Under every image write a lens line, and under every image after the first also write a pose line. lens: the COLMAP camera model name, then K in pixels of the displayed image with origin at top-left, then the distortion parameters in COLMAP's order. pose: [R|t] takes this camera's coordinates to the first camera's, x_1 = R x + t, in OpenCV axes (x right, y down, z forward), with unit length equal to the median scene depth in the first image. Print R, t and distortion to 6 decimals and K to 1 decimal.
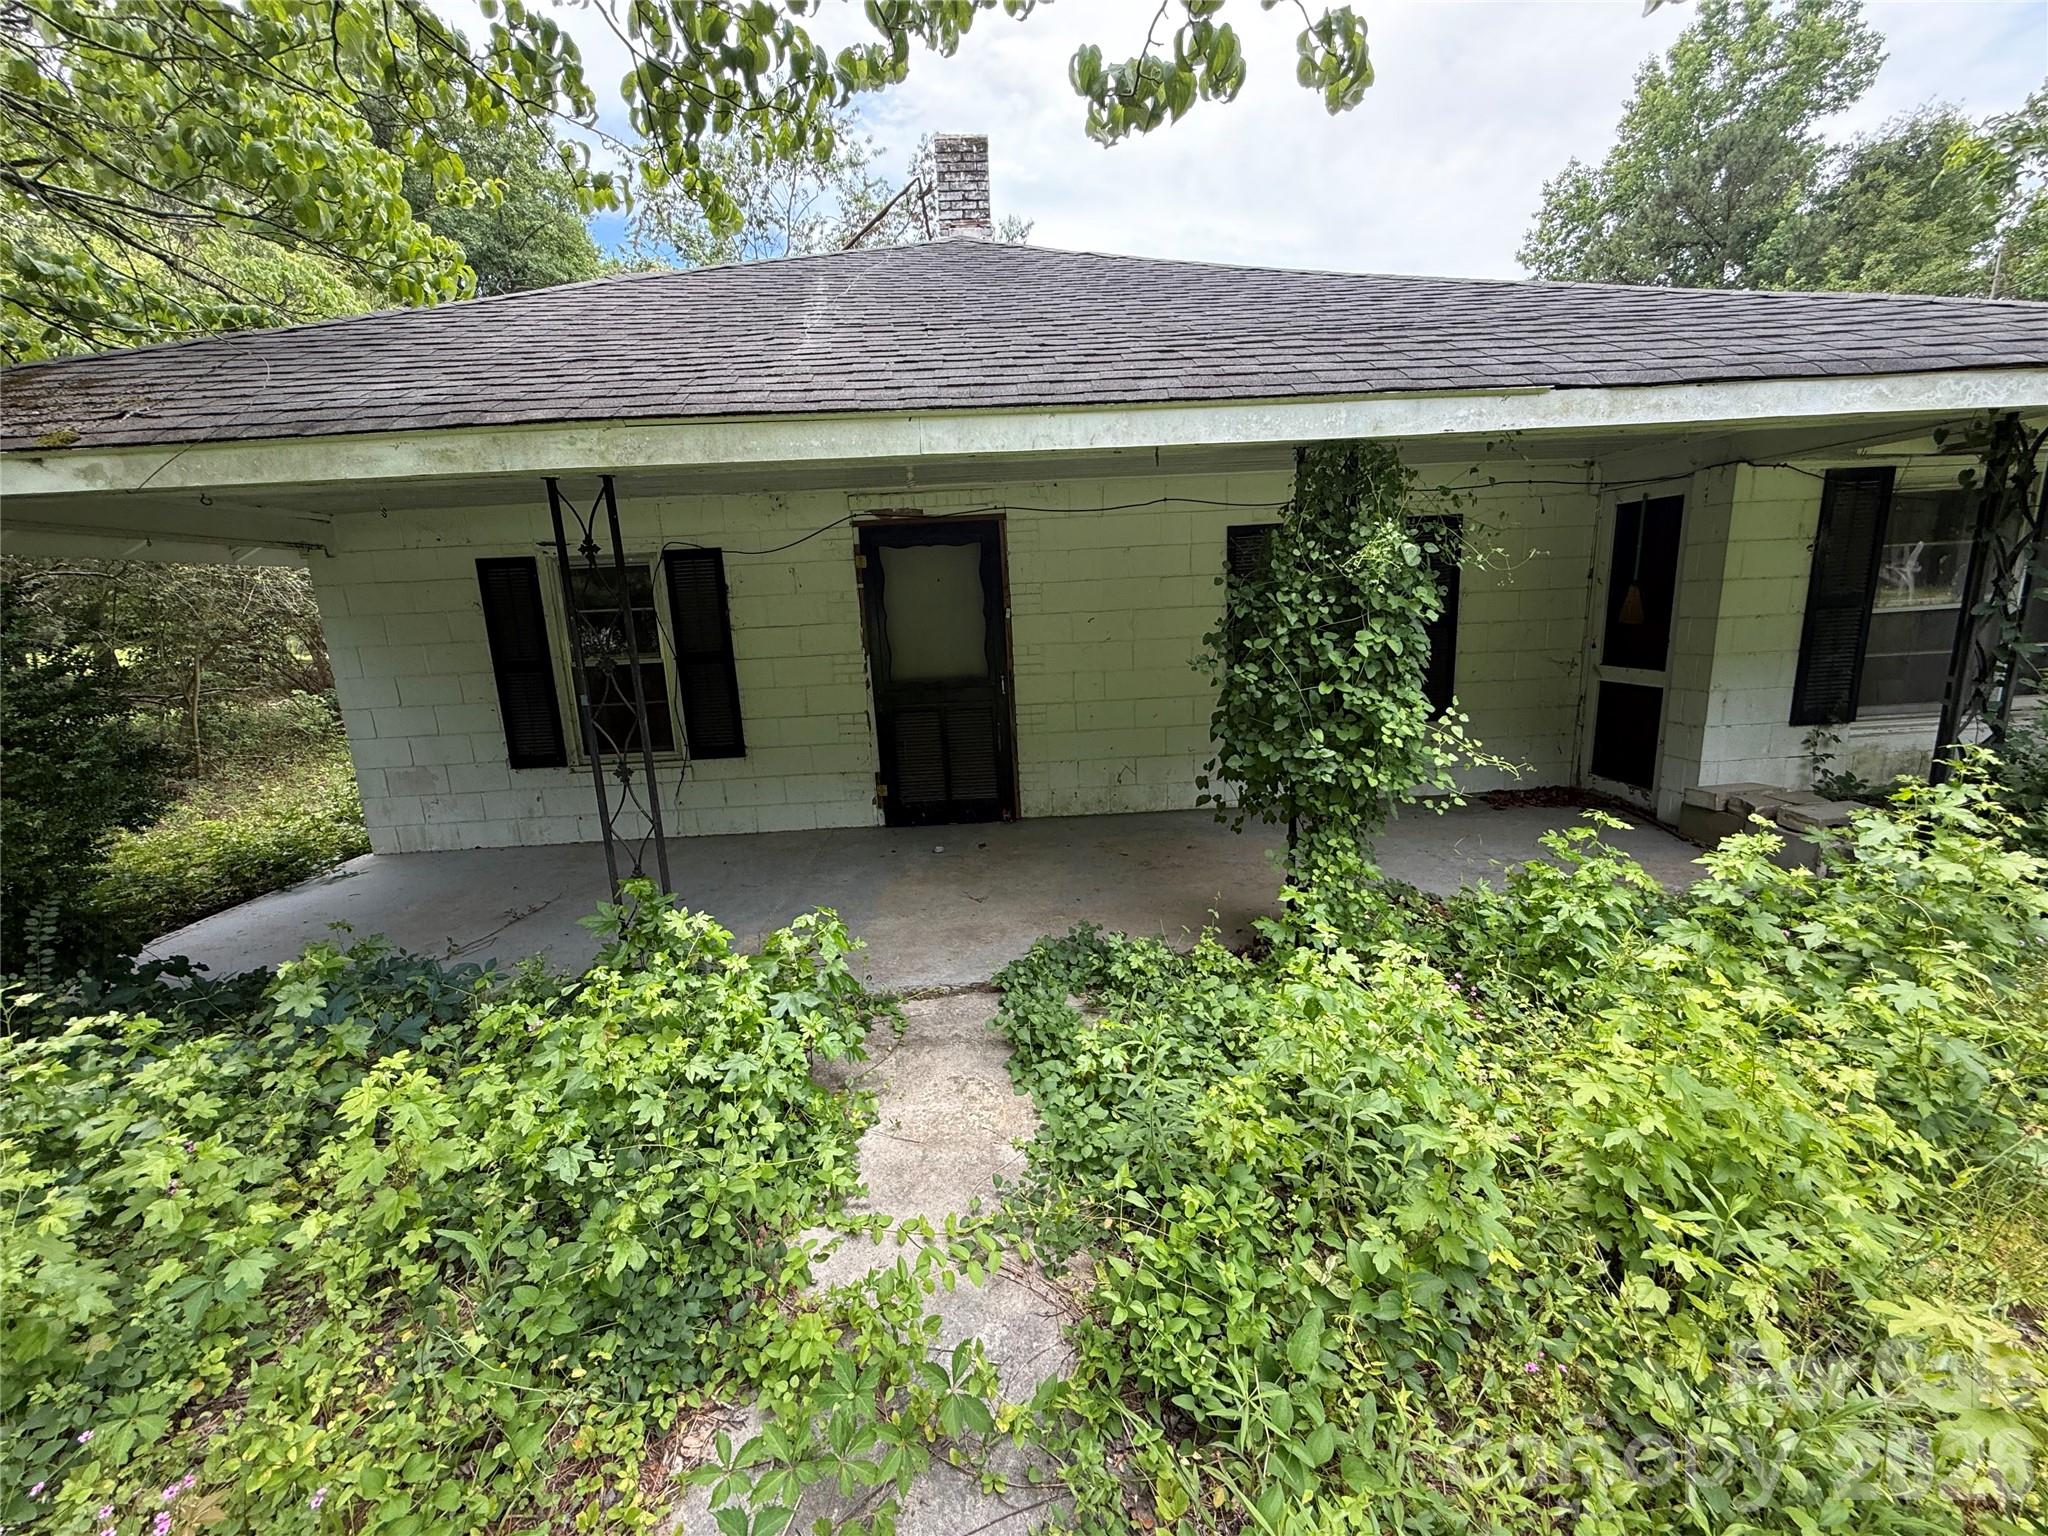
lens RADIAL K [[814.8, 0, 1018.2], [0, 814.8, 767.5], [0, 0, 1]] dist [-0.004020, 0.000562]
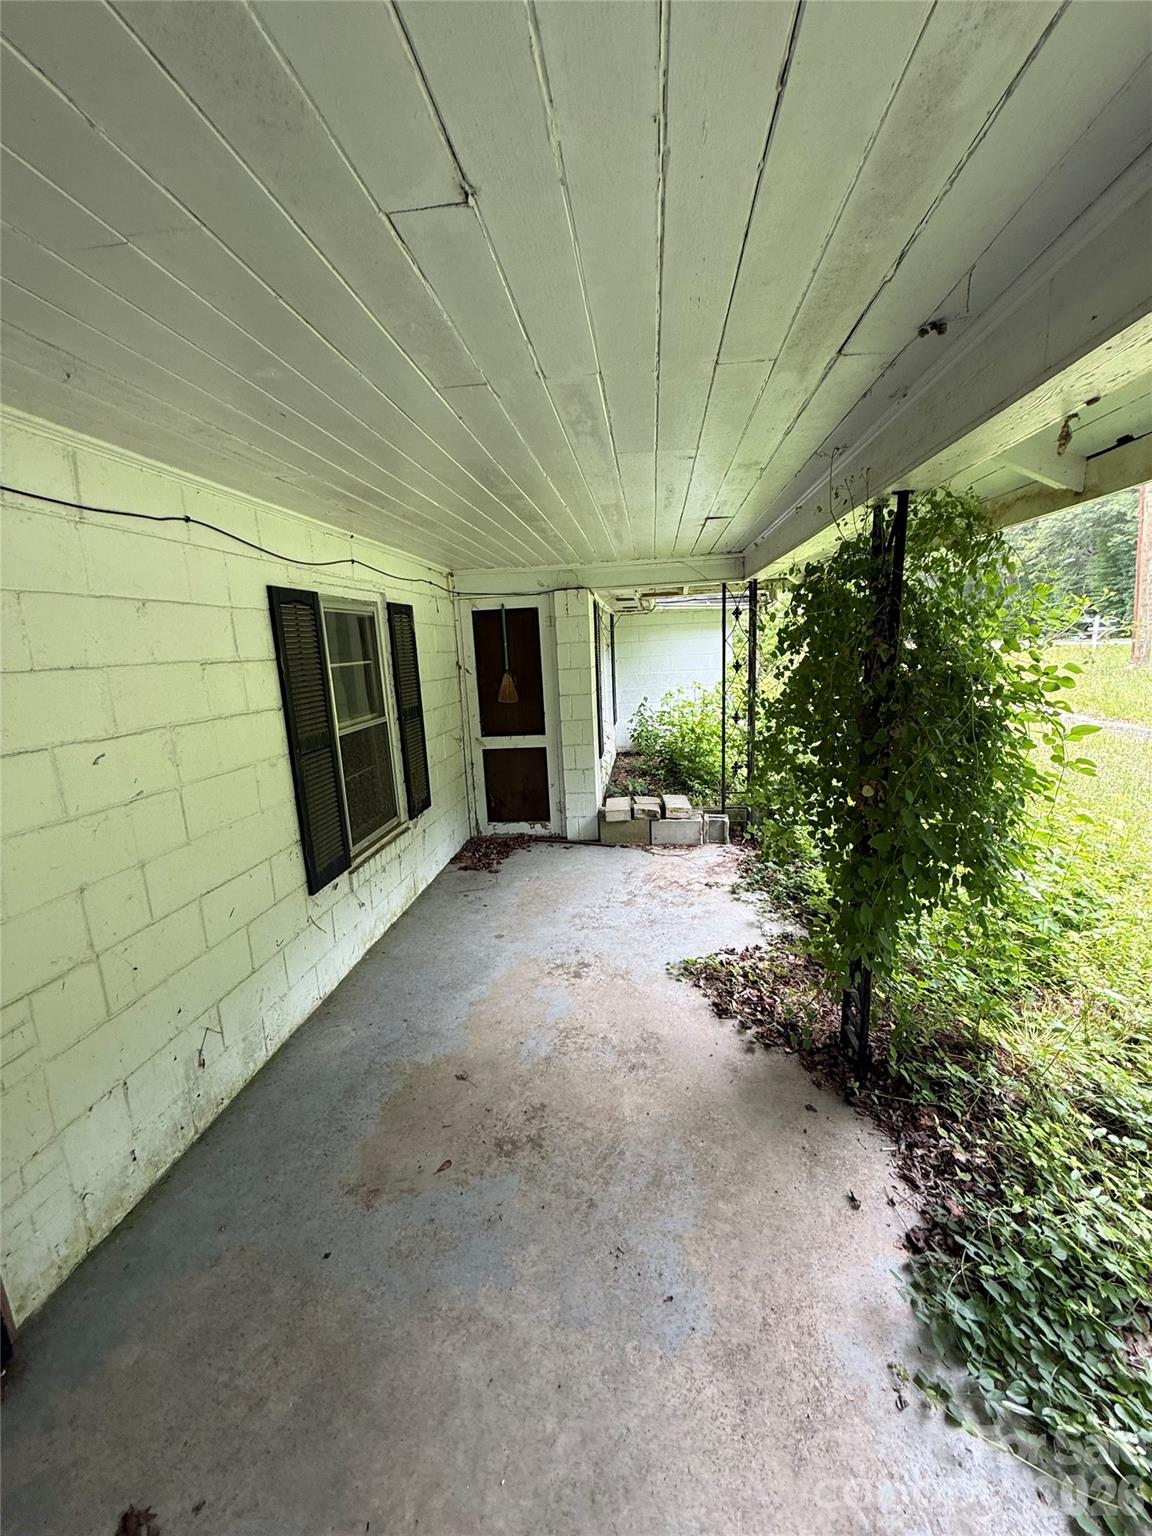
lens RADIAL K [[611.1, 0, 576.0], [0, 611.1, 768.0], [0, 0, 1]] dist [-0.004020, 0.000562]
pose [[0.158782, -0.154018, 0.975226, -0.196479], [0.239102, 0.964353, 0.113372, -0.162047], [-0.957924, 0.215177, 0.189948, 0.740266]]
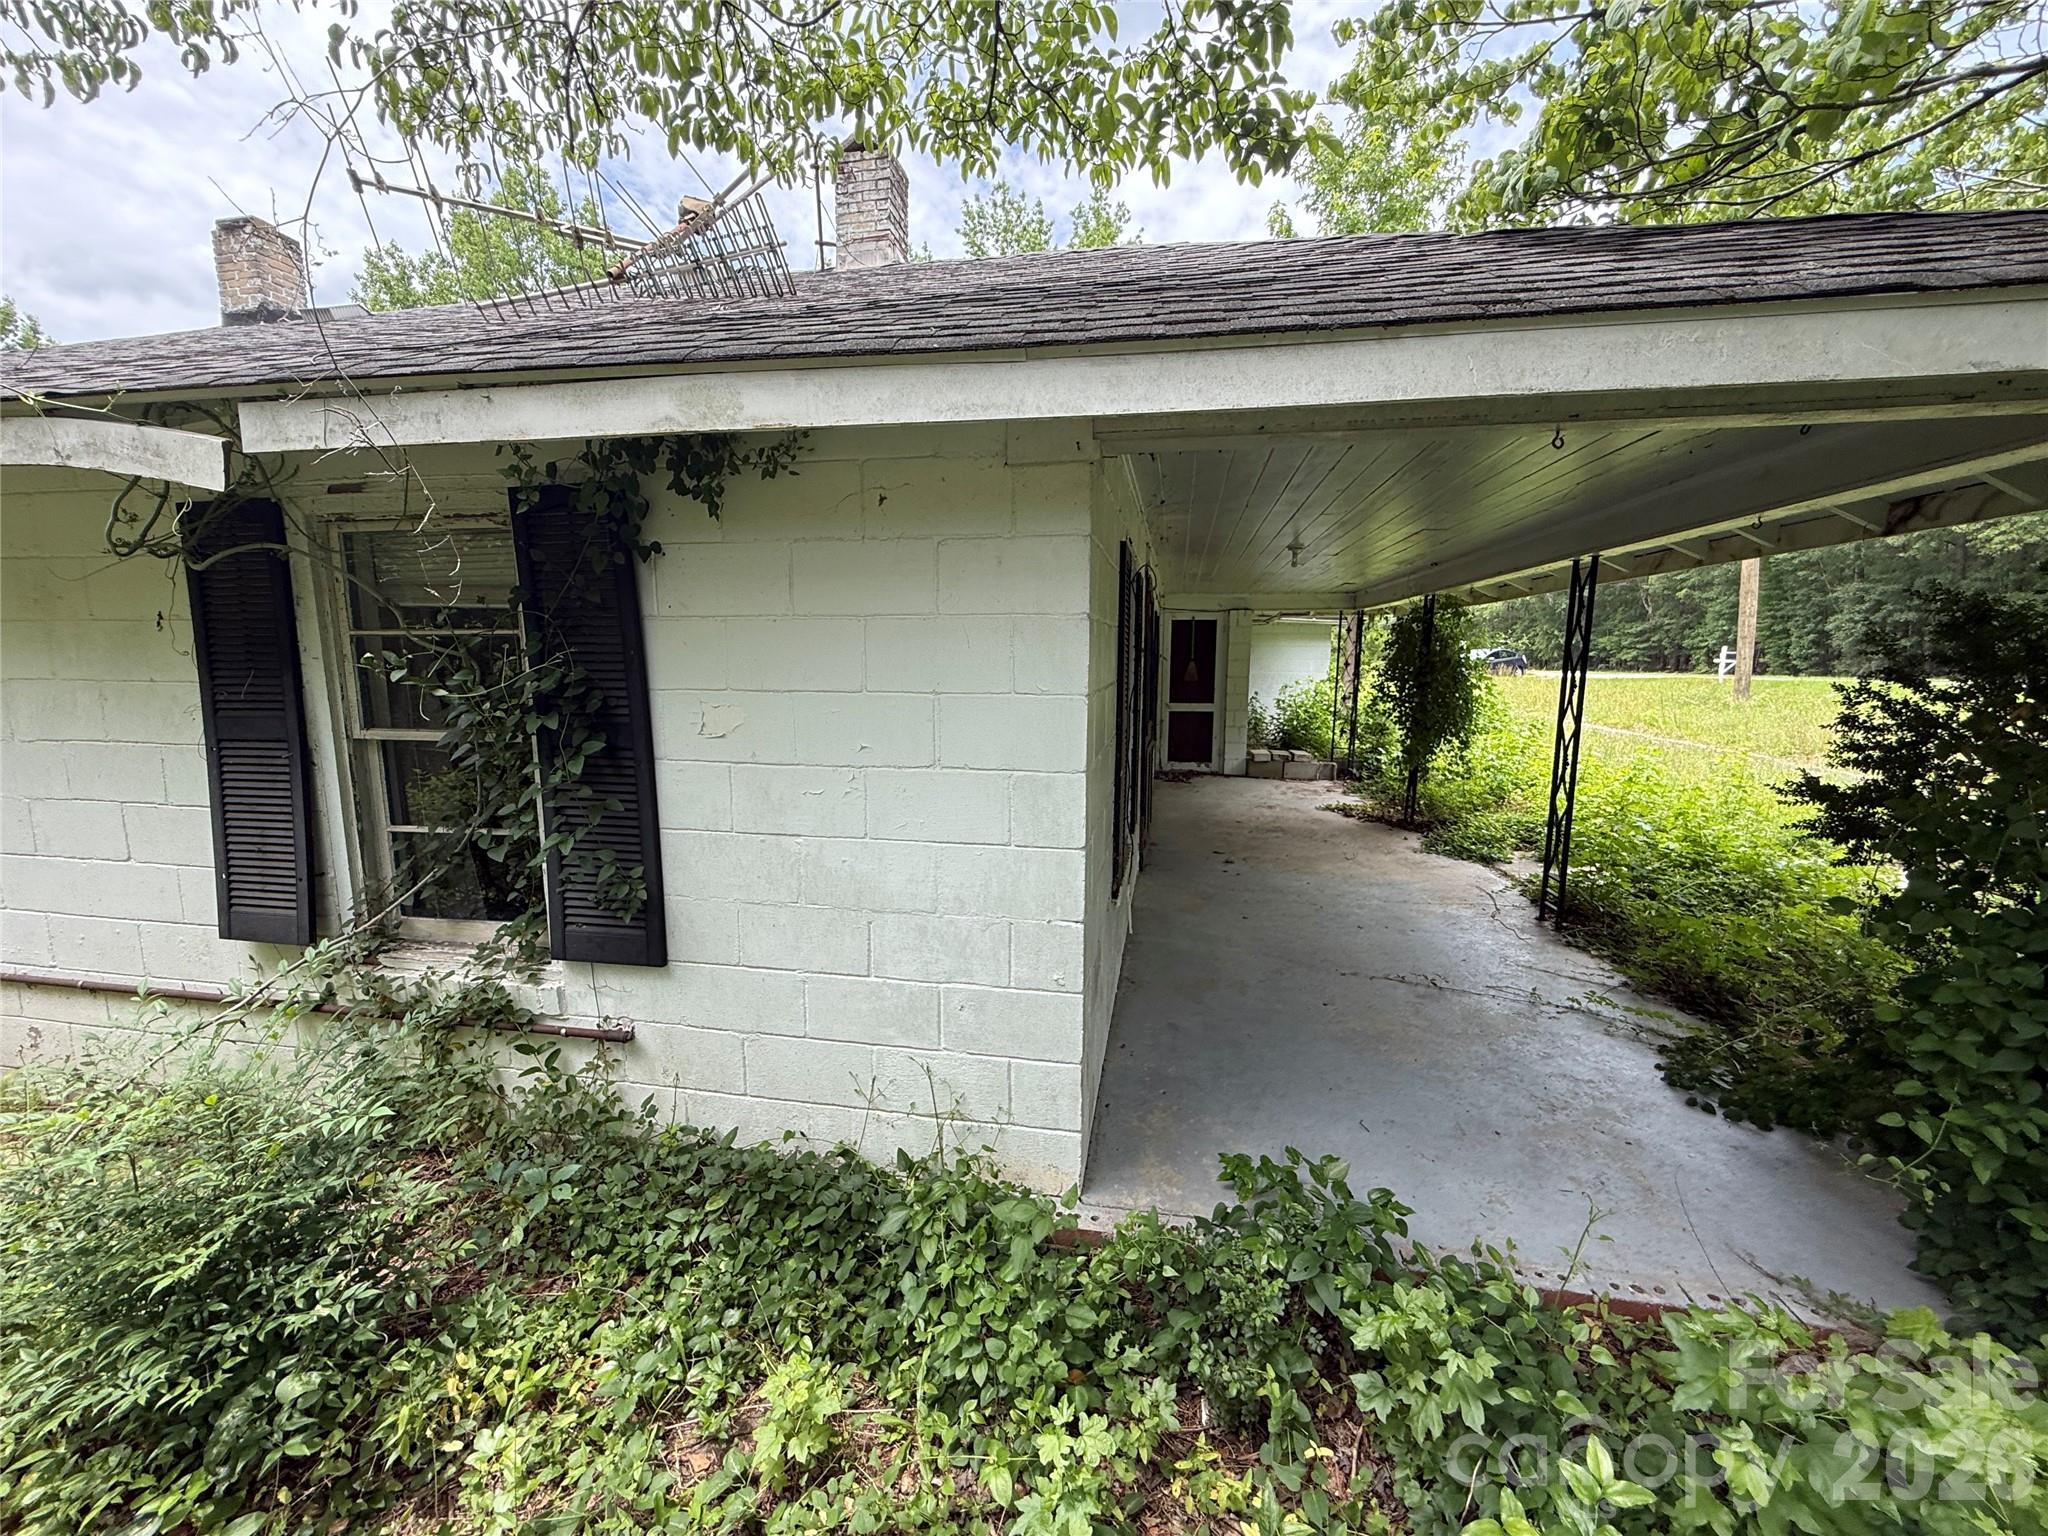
lens RADIAL K [[814.8, 0, 1018.2], [0, 814.8, 767.5], [0, 0, 1]] dist [-0.004020, 0.000562]
pose [[0.225480, -0.087913, 0.970273, -1.285551], [0.185006, 0.981662, 0.045951, -0.139098], [-0.956520, 0.169146, 0.237610, 0.975769]]
